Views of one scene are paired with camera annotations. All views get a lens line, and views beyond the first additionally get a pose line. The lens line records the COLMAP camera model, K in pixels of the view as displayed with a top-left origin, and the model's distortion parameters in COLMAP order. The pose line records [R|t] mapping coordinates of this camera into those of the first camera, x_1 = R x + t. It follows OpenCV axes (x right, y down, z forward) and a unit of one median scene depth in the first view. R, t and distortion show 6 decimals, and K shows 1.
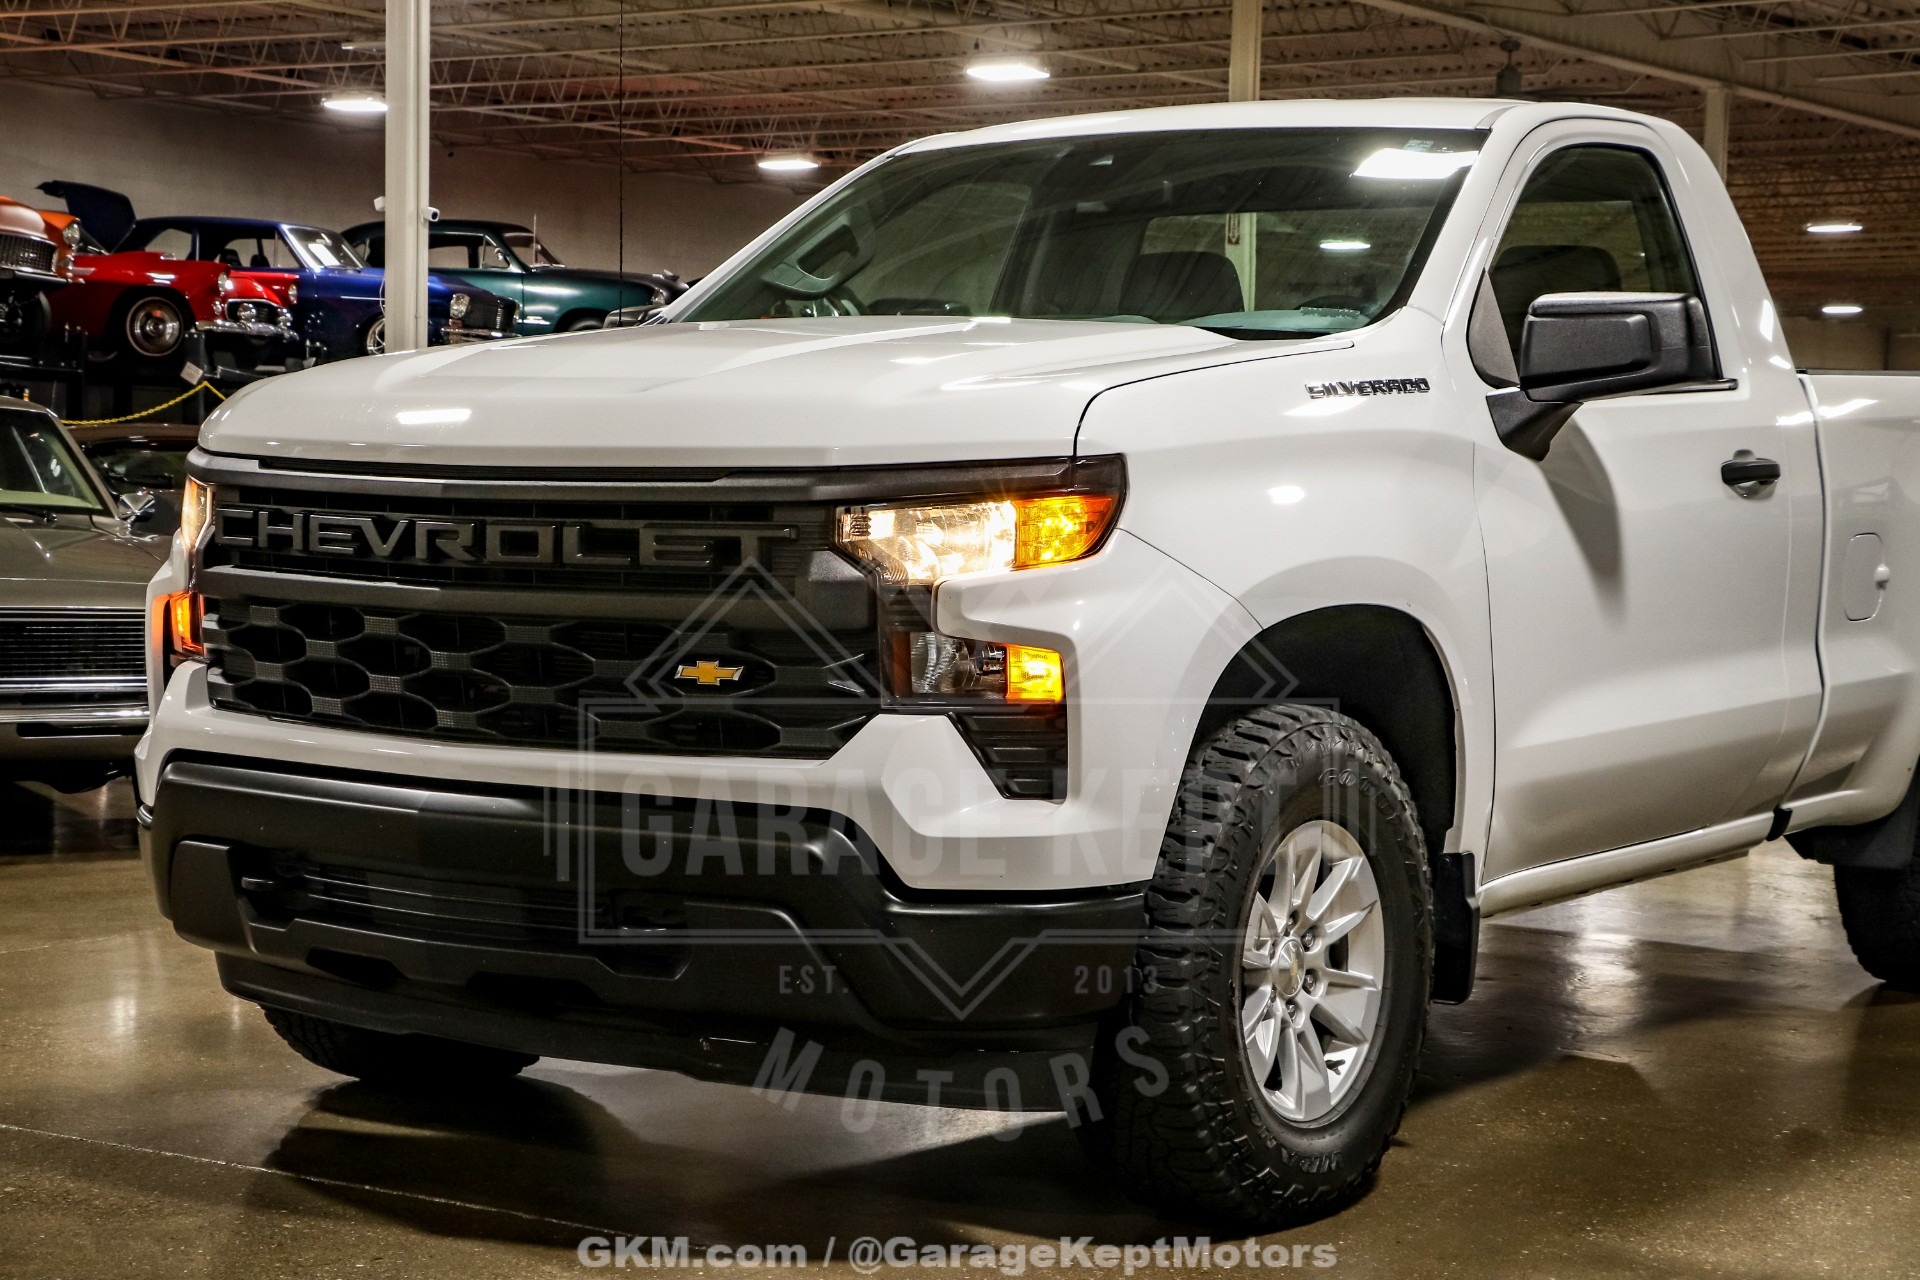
lens RADIAL K [[3453.1, 0, 960.0], [0, 3453.1, 640.0], [0, 0, 1]] dist [0.253919, 0.184251]
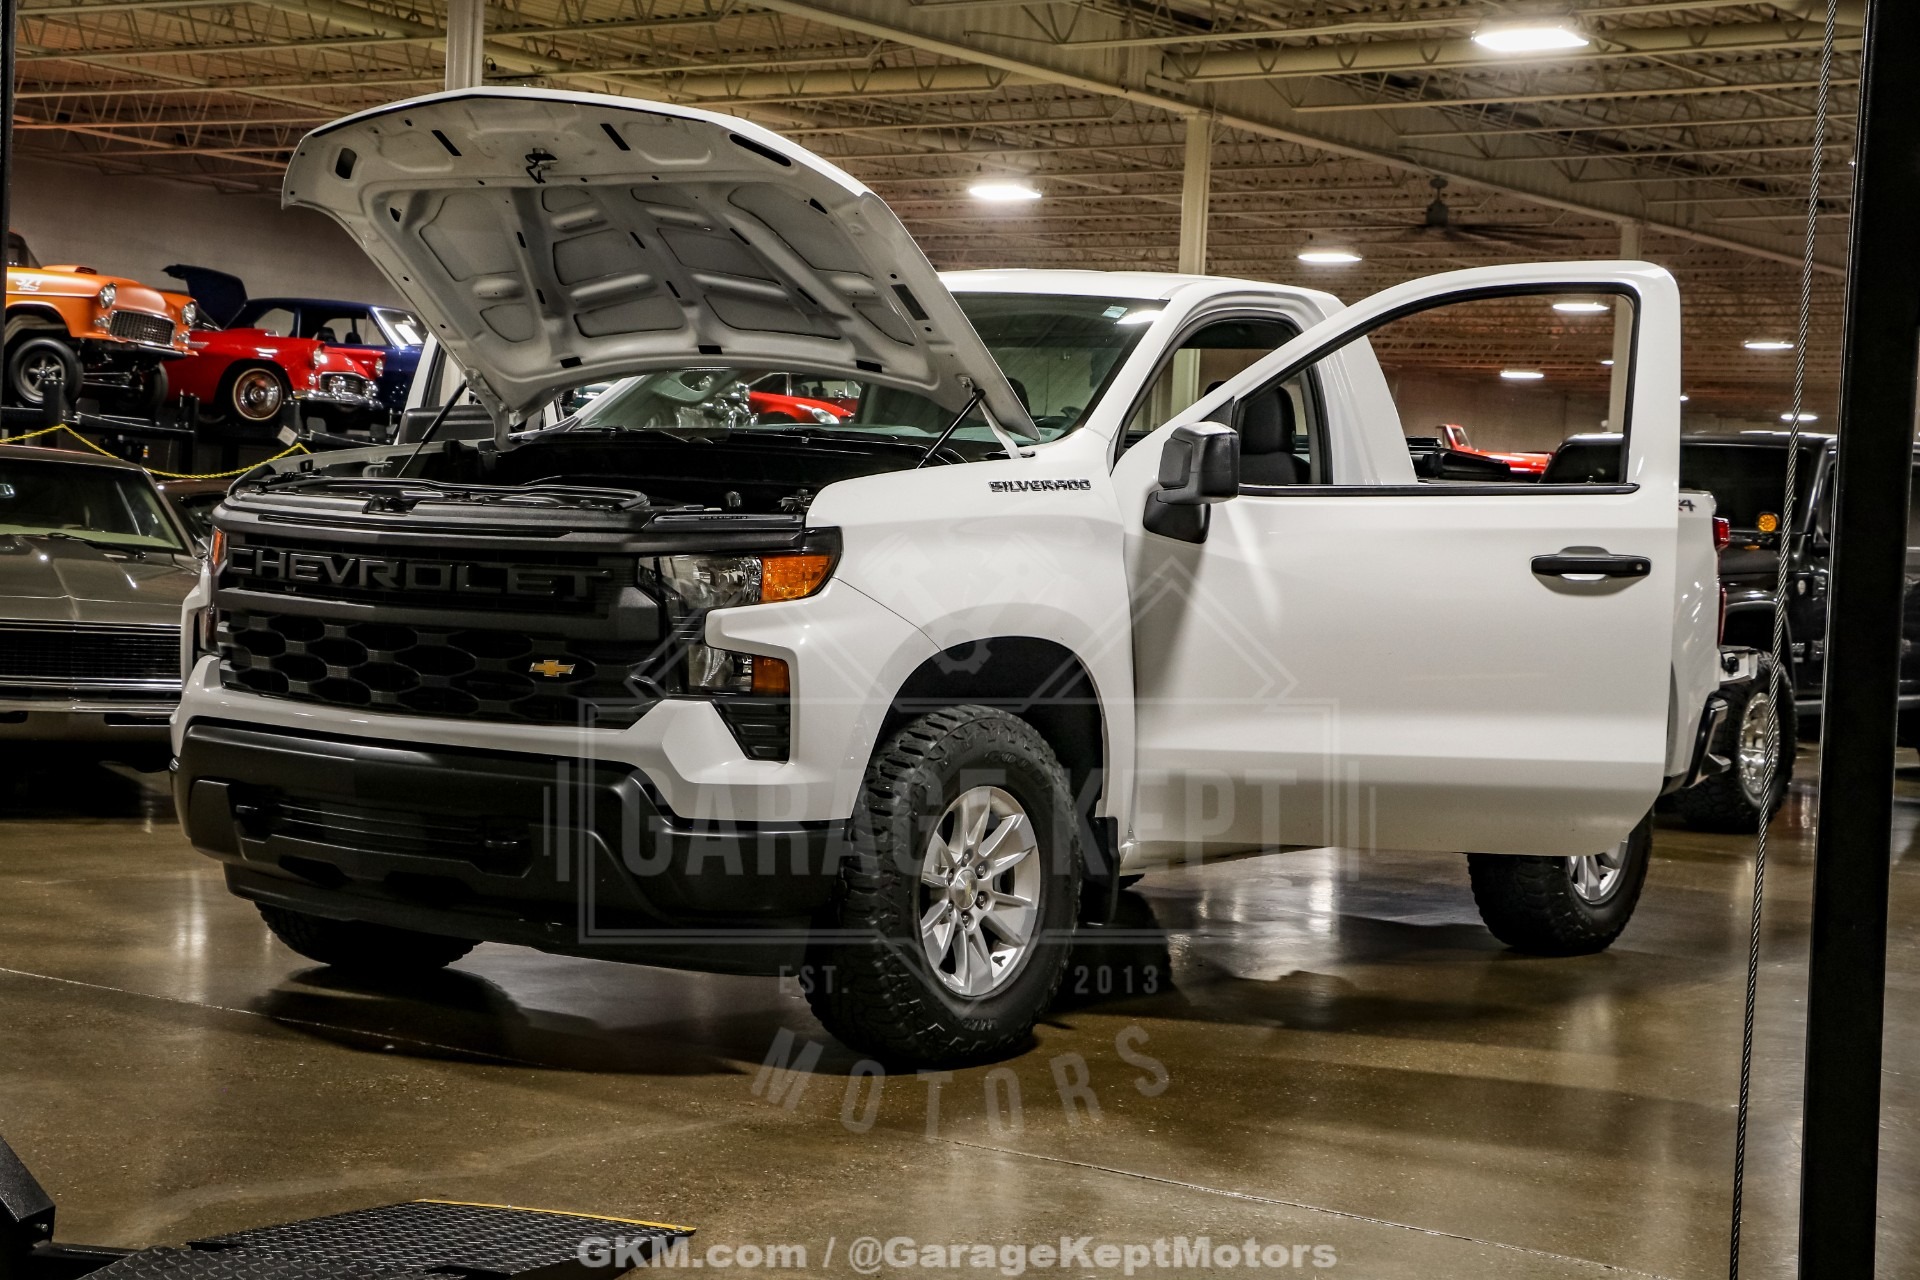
lens RADIAL K [[3212.1, 0, 960.0], [0, 3212.1, 640.0], [0, 0, 1]] dist [0.170824, 0.272364]
pose [[0.999469, 0.028806, -0.015244, 0.105699], [-0.029067, 0.999430, -0.017146, 0.013988], [0.014741, 0.017580, 0.999737, -0.315063]]
